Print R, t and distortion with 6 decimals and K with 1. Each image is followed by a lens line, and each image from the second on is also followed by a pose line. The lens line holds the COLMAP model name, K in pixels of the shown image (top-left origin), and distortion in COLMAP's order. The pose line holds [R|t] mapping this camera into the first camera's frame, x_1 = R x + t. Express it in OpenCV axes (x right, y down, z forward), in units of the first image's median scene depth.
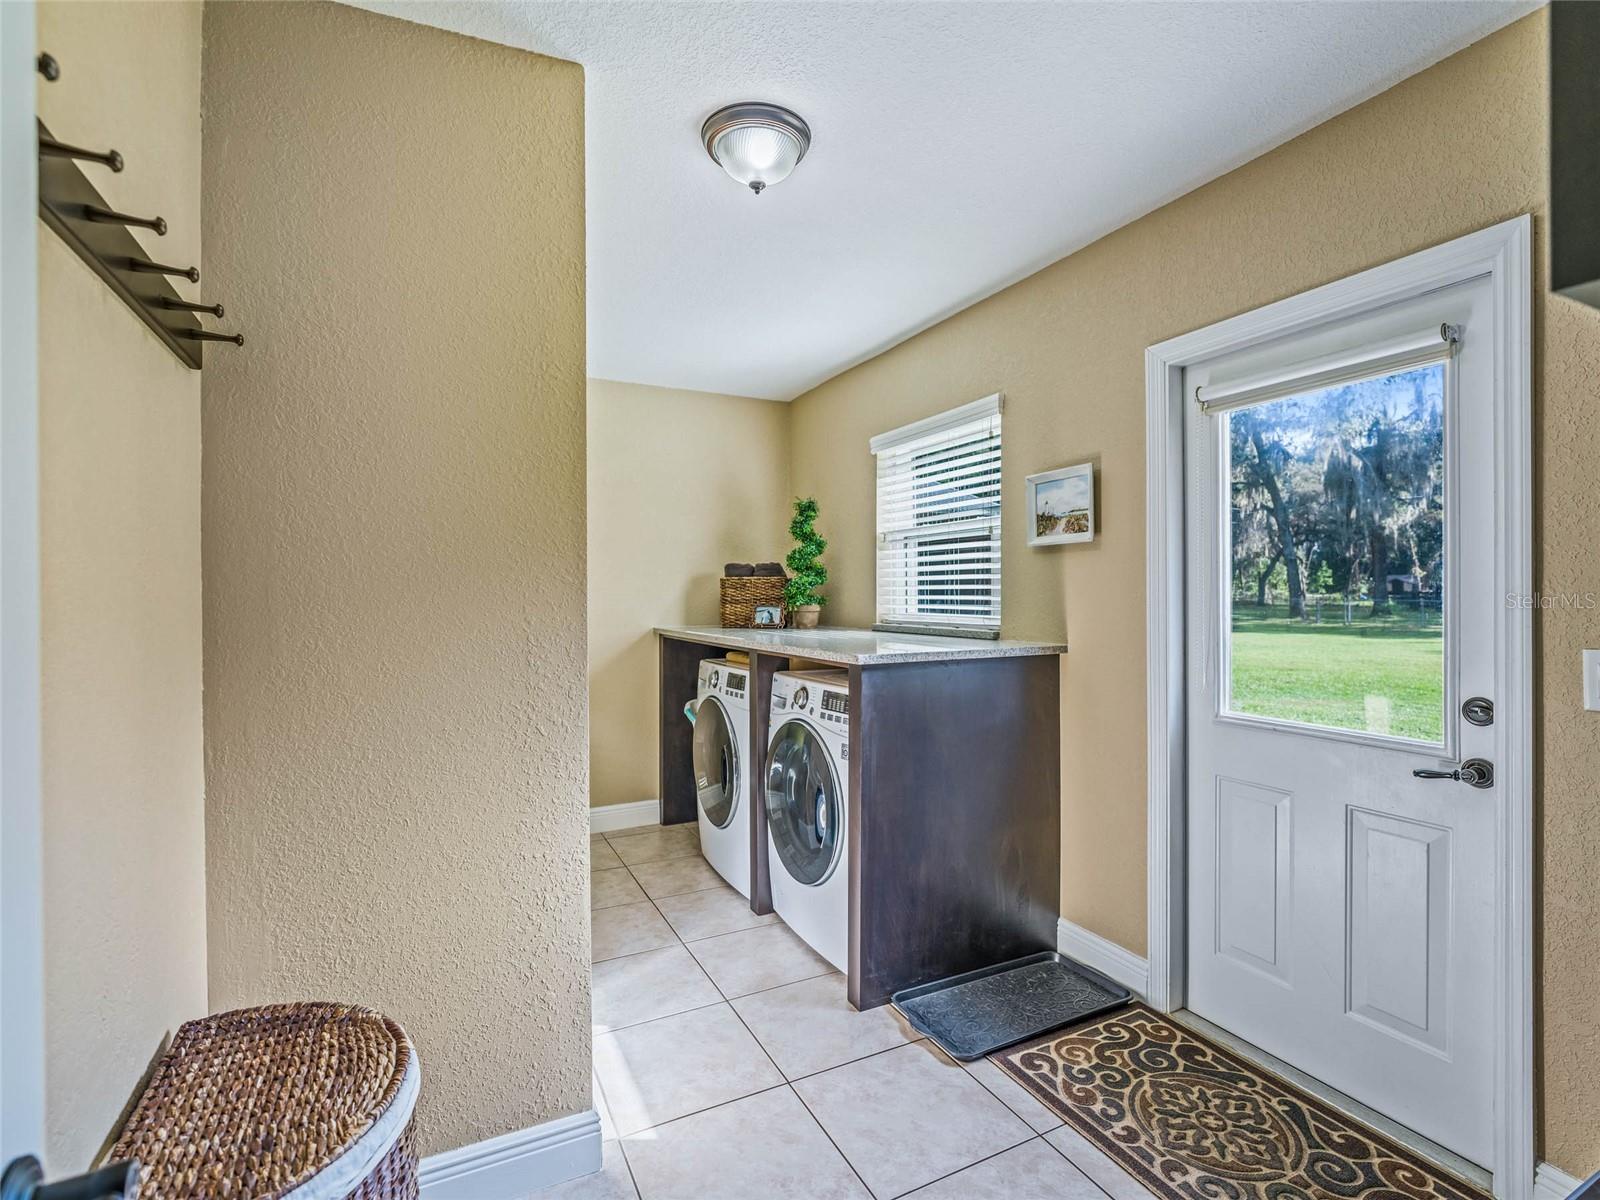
lens RADIAL K [[739.6, 0, 801.8], [0, 739.6, 597.7], [0, 0, 1]] dist [-0.003968, 0.000356]
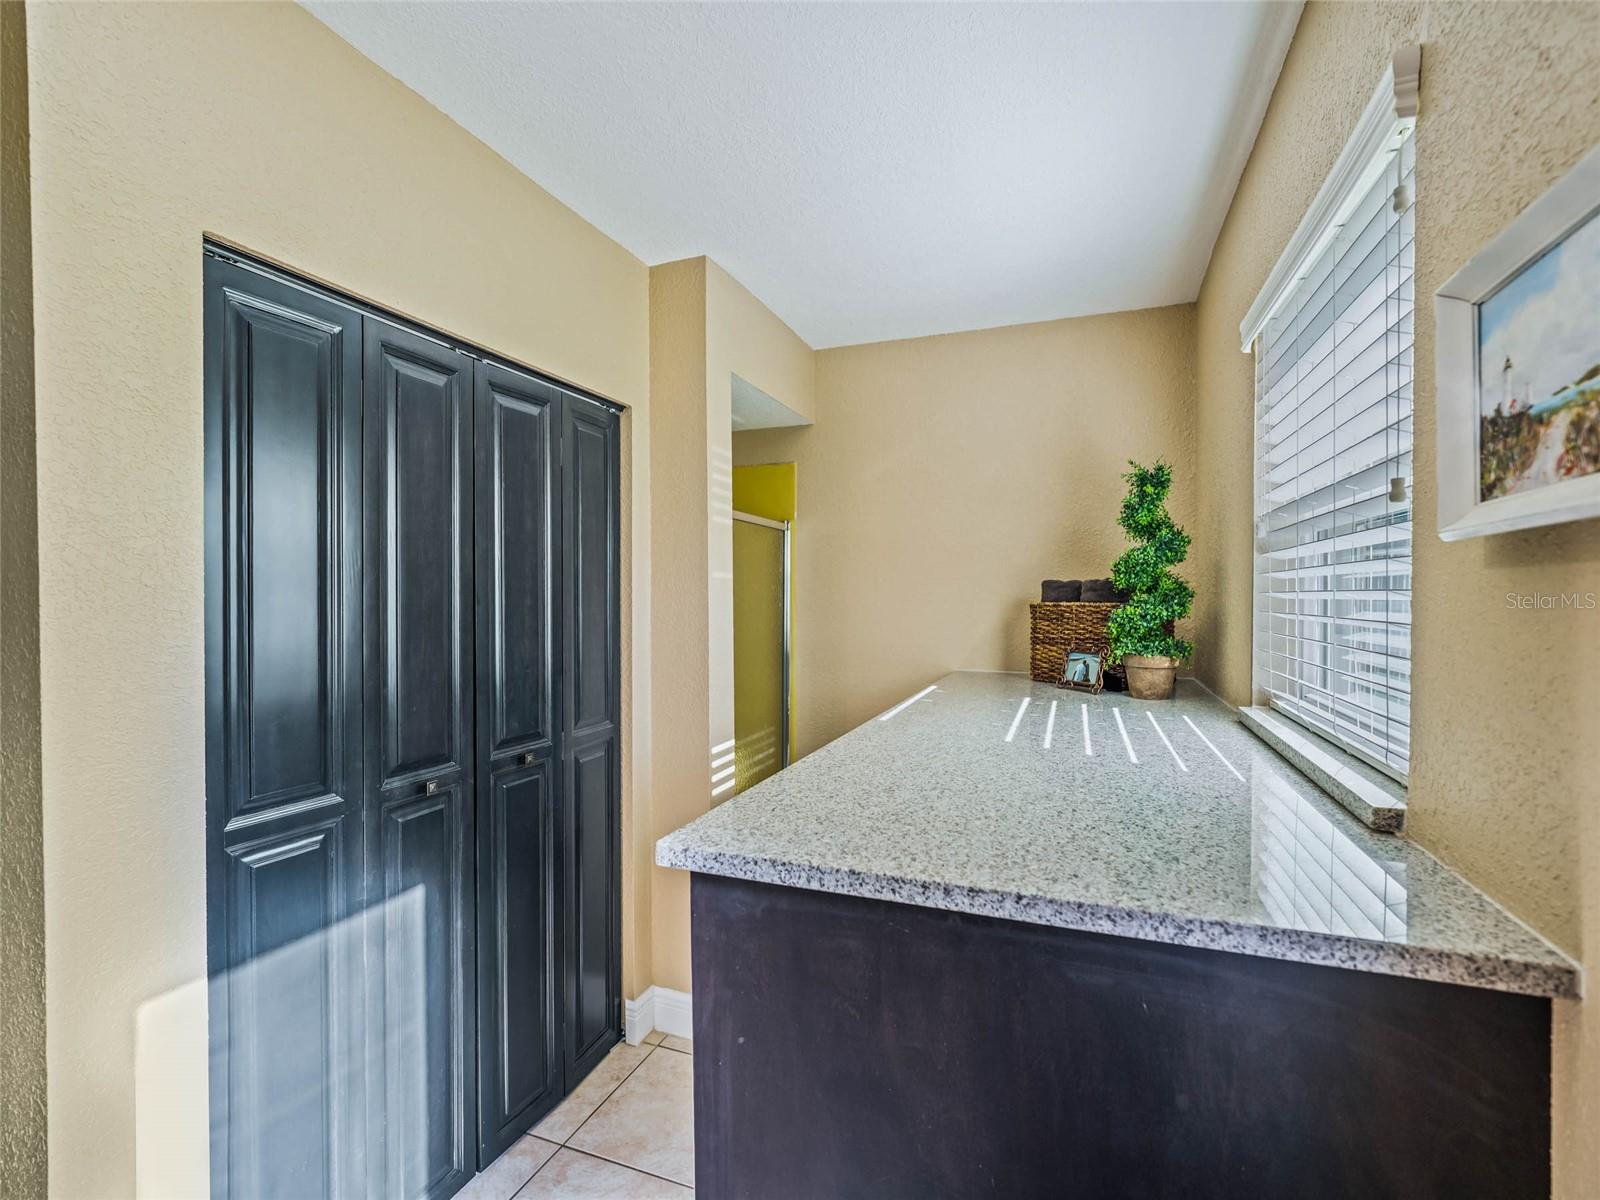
lens RADIAL K [[739.6, 0, 797.7], [0, 739.6, 602.1], [0, 0, 1]] dist [-0.003968, 0.000356]
pose [[0.674290, 0.005434, -0.738446, 0.236728], [-0.000040, 0.999973, 0.007322, -0.033106], [0.738466, -0.004908, 0.674273, 0.437147]]
